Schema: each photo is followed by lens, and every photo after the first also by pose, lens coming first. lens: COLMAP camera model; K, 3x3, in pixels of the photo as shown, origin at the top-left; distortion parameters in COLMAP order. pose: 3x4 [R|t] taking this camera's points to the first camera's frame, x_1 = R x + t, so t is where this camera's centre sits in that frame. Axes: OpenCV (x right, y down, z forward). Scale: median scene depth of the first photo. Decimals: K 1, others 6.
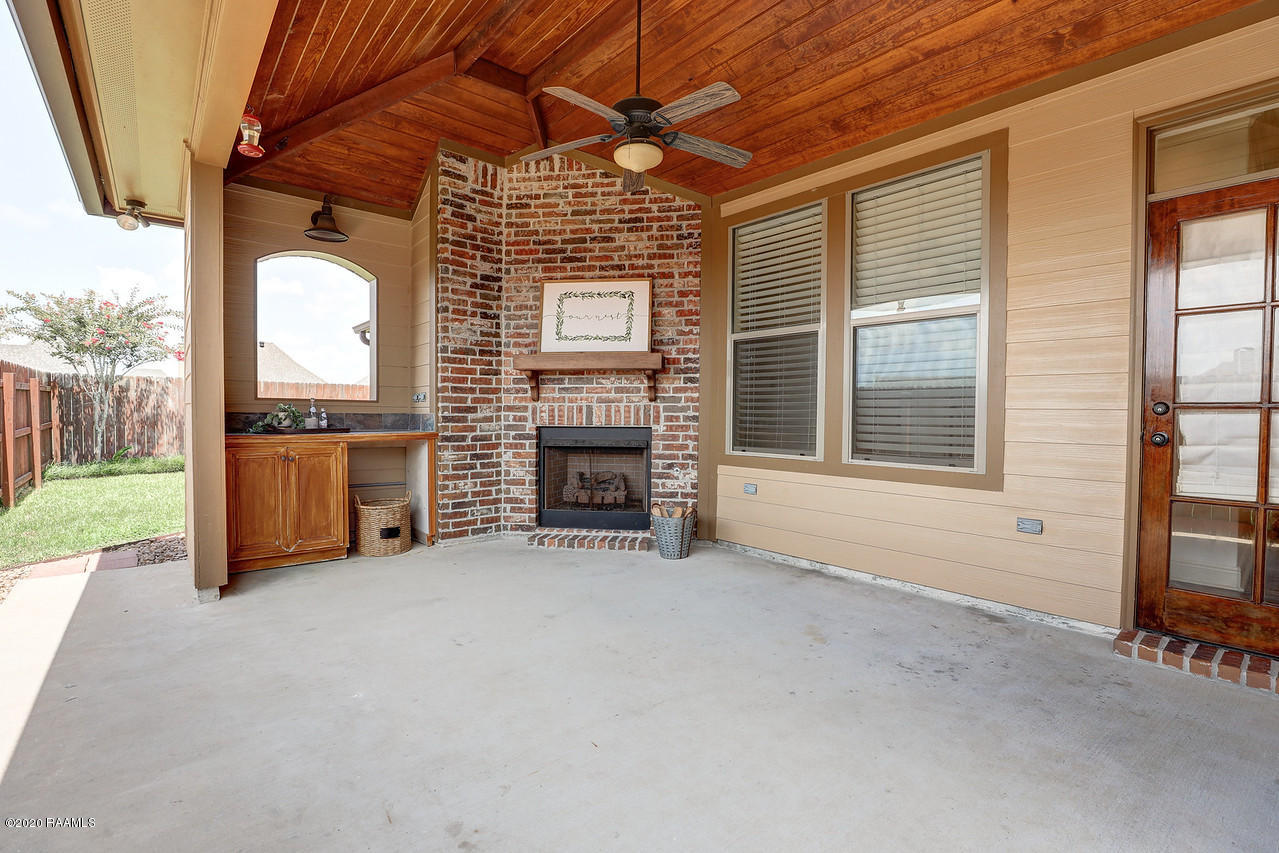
lens RADIAL K [[549.8, 0, 645.8], [0, 549.8, 424.2], [0, 0, 1]] dist [-0.031450, 0.001876]
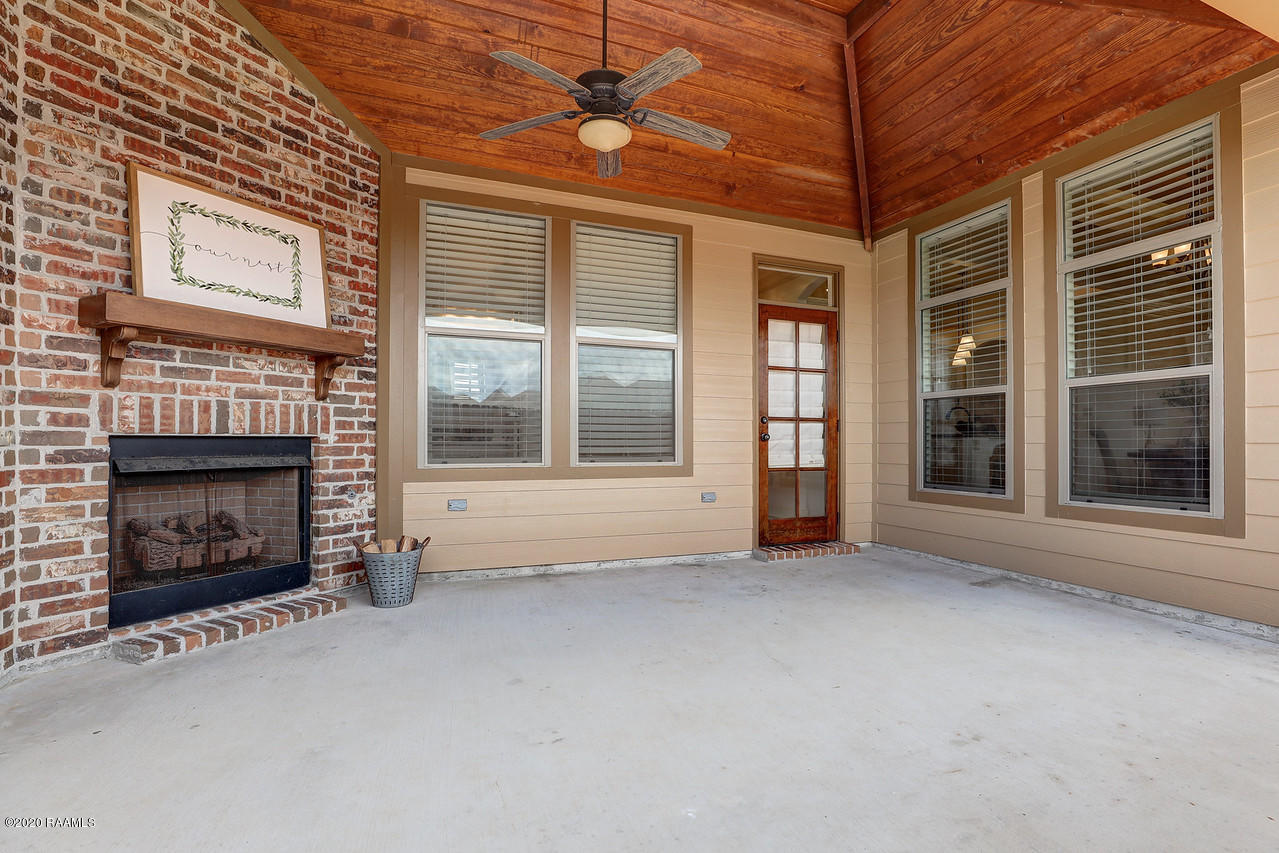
lens RADIAL K [[589.4, 0, 647.6], [0, 589.4, 435.0], [0, 0, 1]] dist [-0.032637, 0.010069]
pose [[0.372751, 0.003501, 0.927925, -0.524432], [0.016531, 0.999809, -0.010413, 0.017833], [-0.927784, 0.019221, 0.372621, 0.330040]]
